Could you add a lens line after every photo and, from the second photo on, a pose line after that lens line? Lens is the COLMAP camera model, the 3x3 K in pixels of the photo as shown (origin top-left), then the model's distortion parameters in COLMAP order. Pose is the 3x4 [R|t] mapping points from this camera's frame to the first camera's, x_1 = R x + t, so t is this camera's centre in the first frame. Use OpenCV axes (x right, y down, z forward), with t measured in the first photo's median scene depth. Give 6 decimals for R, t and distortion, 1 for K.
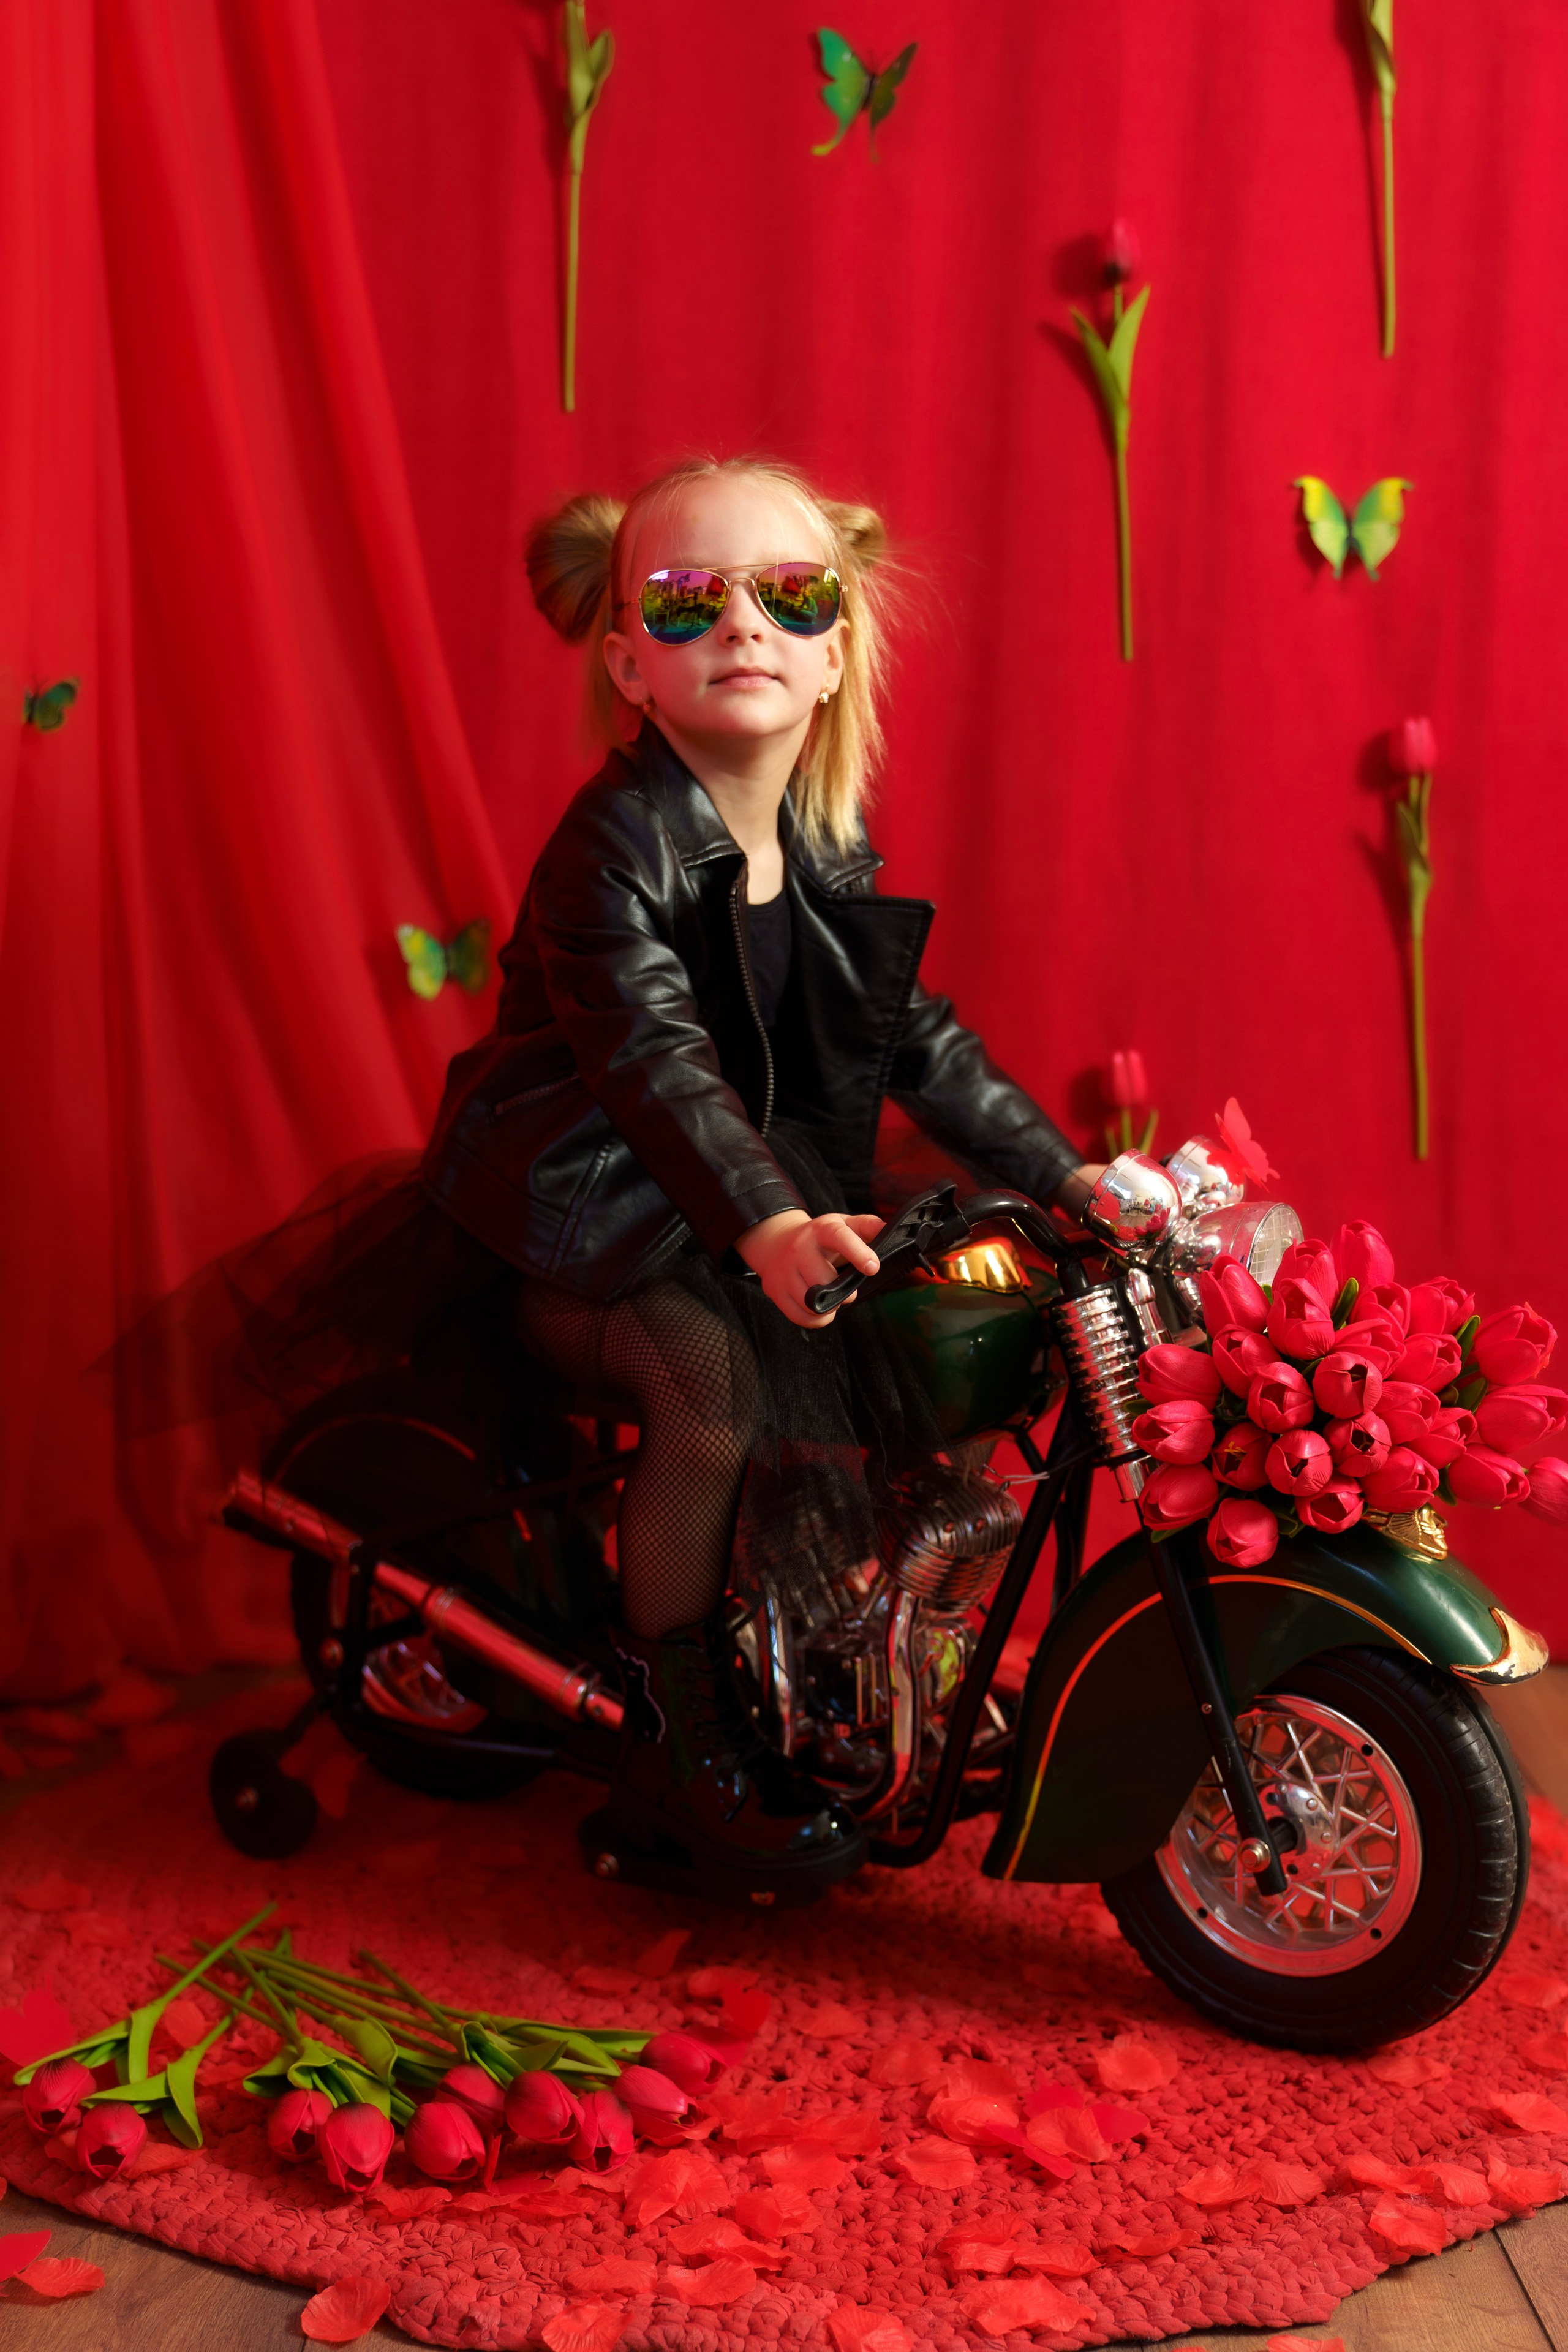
lens RADIAL K [[2974.9, 0, 772.1], [0, 2974.9, 1185.9], [0, 0, 1]] dist [0.071816, 0.000000]
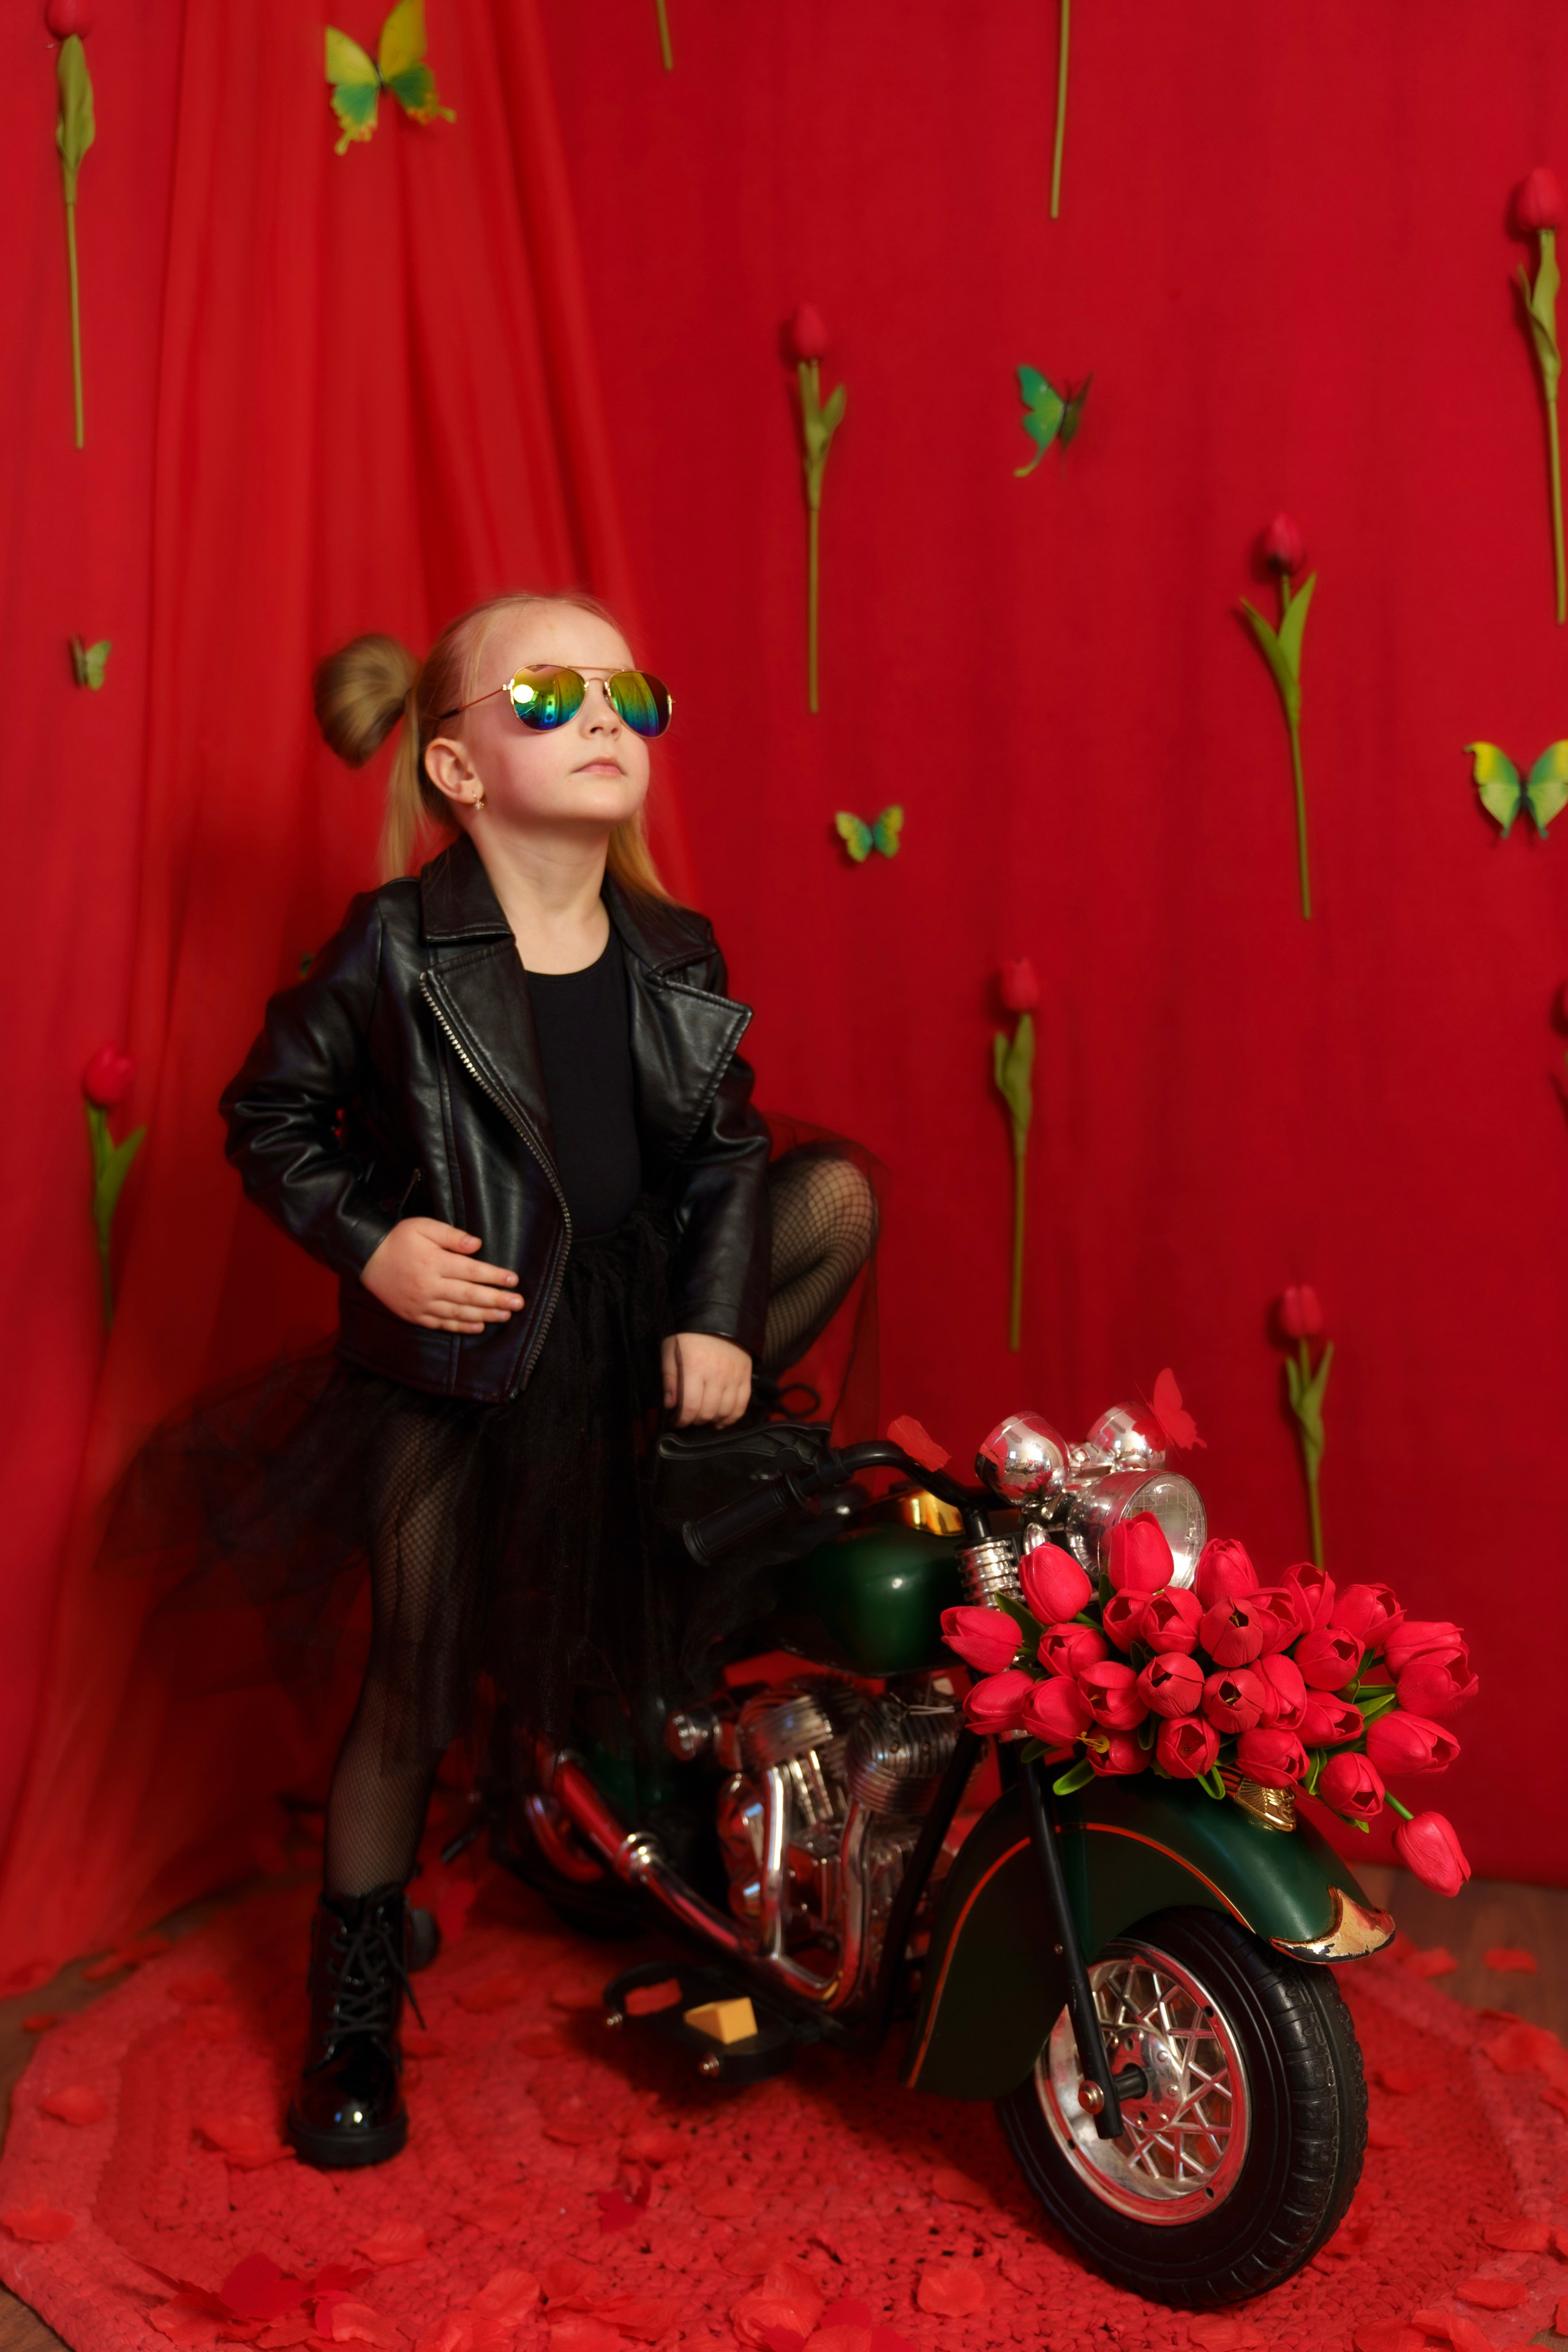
lens RADIAL K [[2606.5, 0, 801.7], [0, 2606.5, 1187.3], [0, 0, 1]] dist [0.059564, 0.000000]
pose [[0.939155, 0.017079, -0.343067, 0.353633], [-0.029243, 0.999113, -0.030315, -0.061005], [0.342245, 0.038503, 0.938821, 0.087147]]
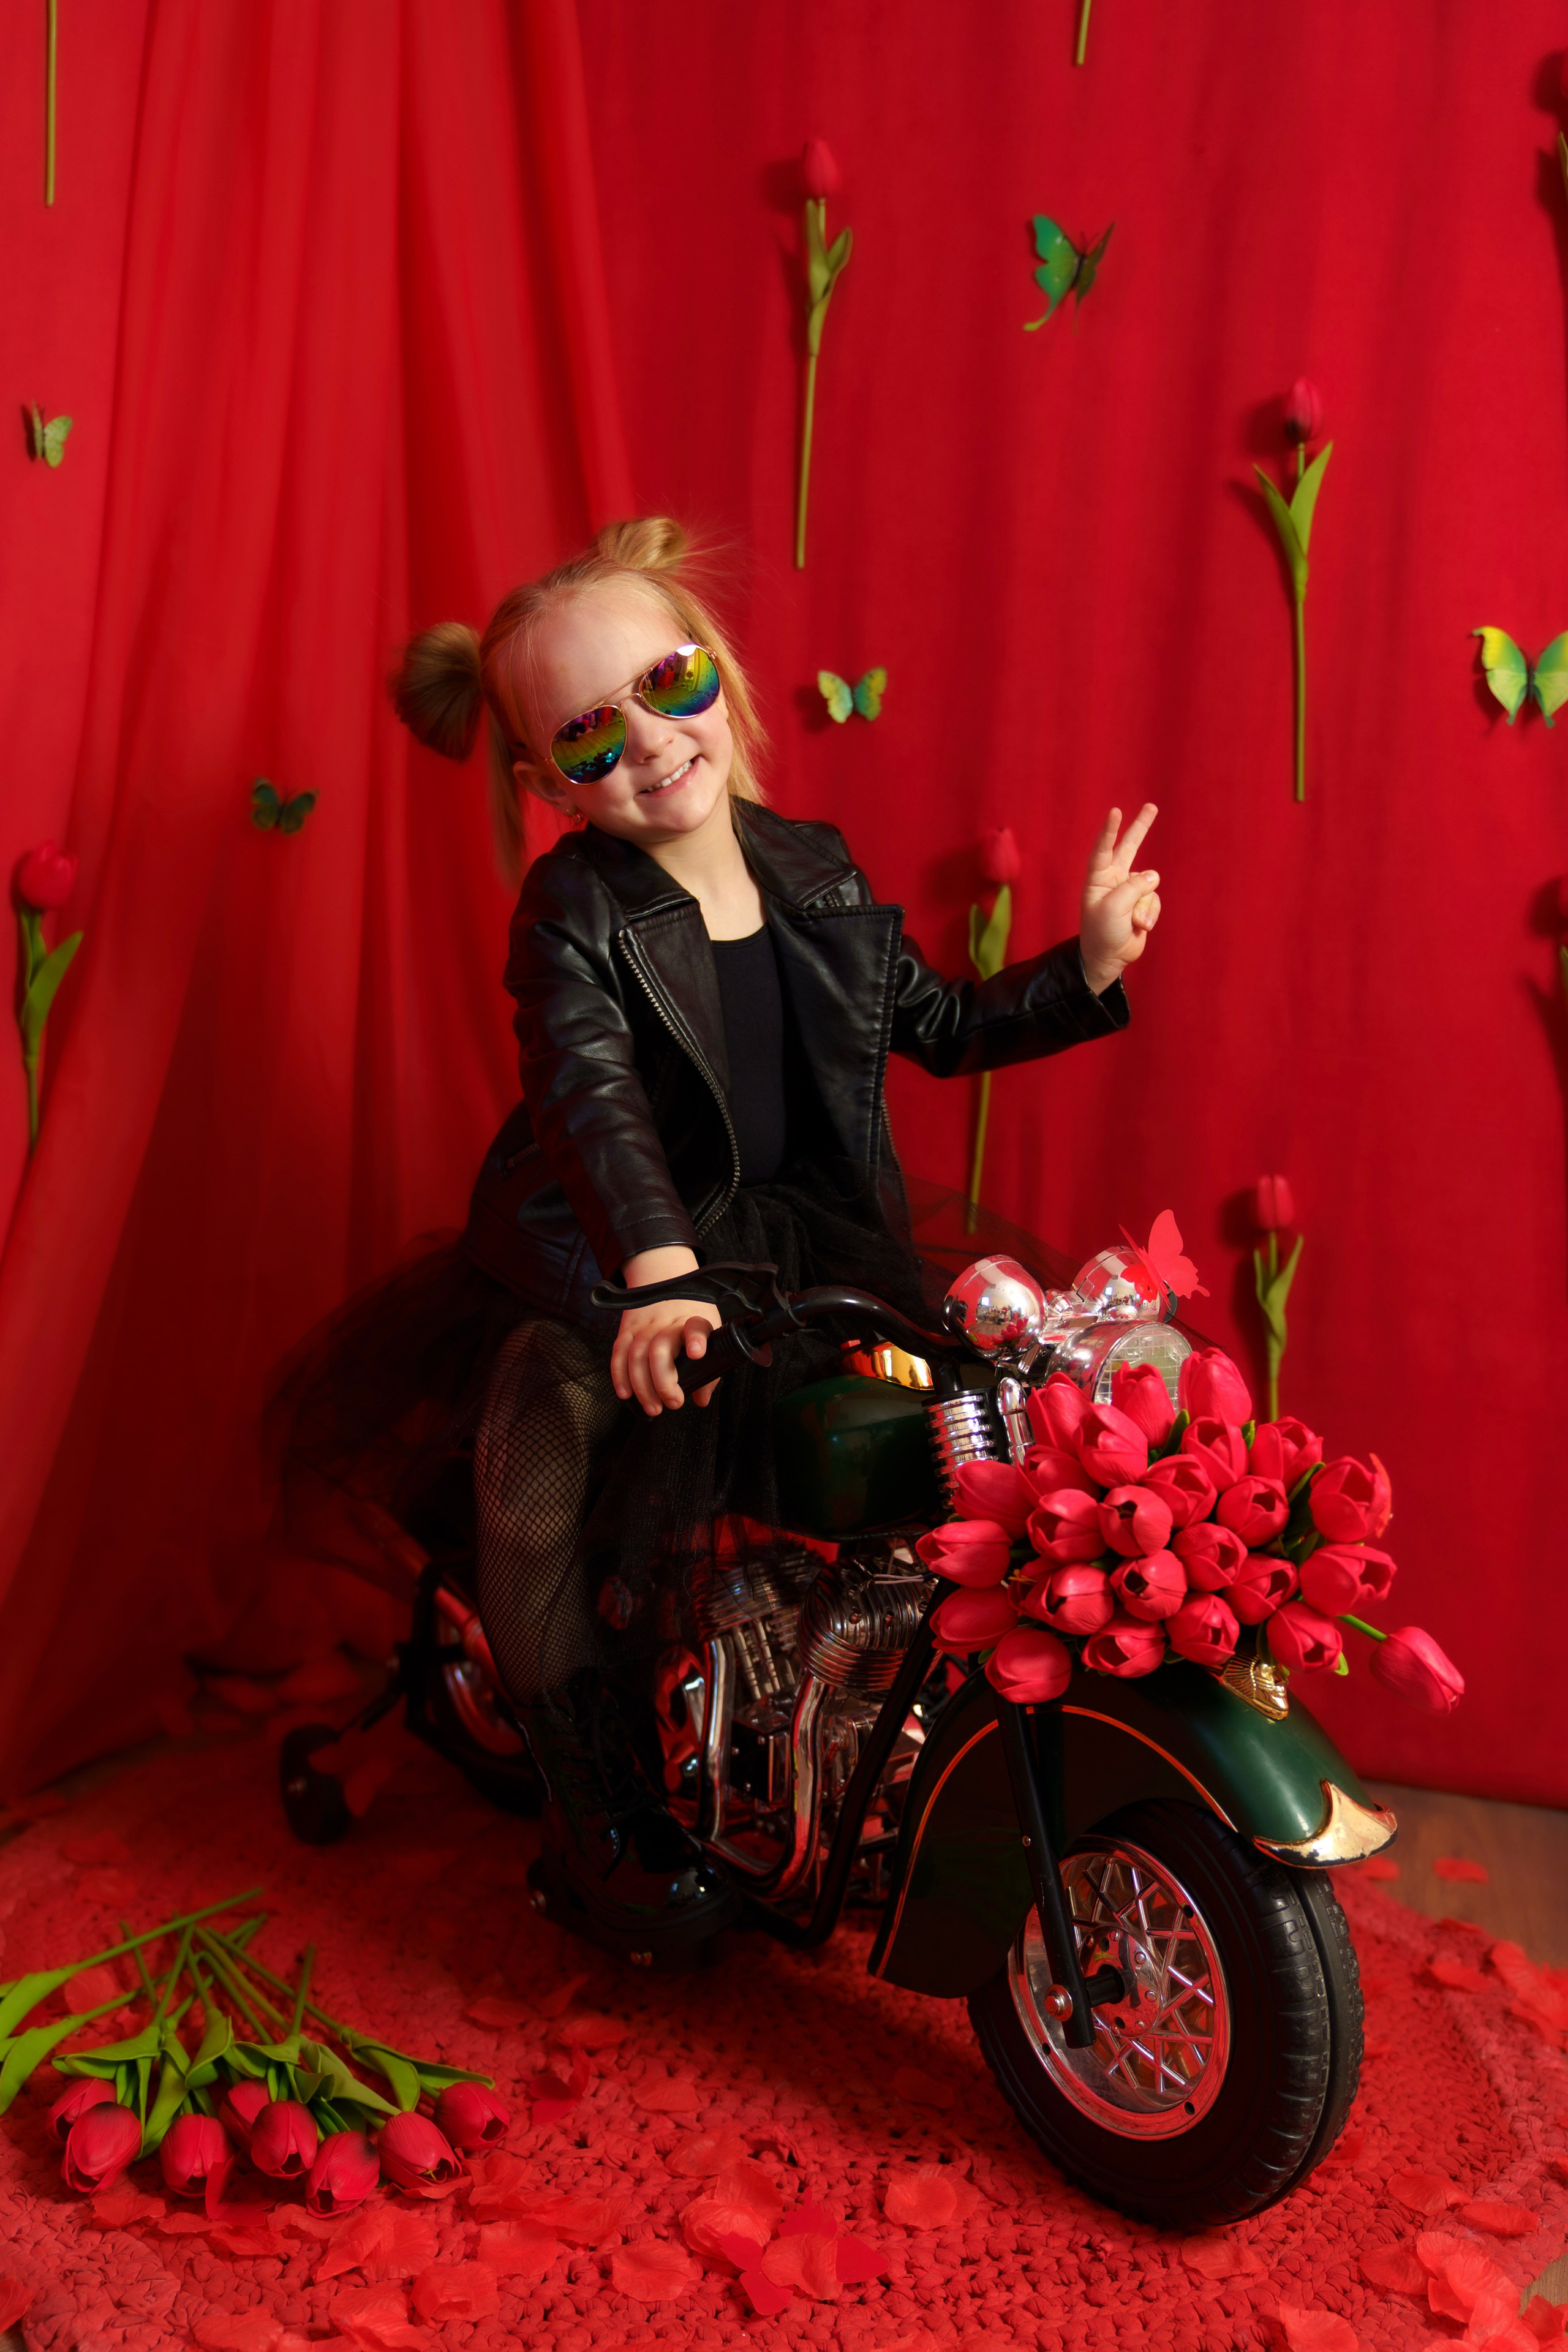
lens RADIAL K [[2374.9, 0, 800.1], [0, 2374.9, 1175.6], [0, 0, 1]] dist [0.038062, 0.000000]
pose [[0.953355, 0.068294, -0.294023, 0.268236], [-0.080234, 0.996362, -0.028726, -0.011026], [0.290991, 0.050977, 0.955367, 0.214723]]
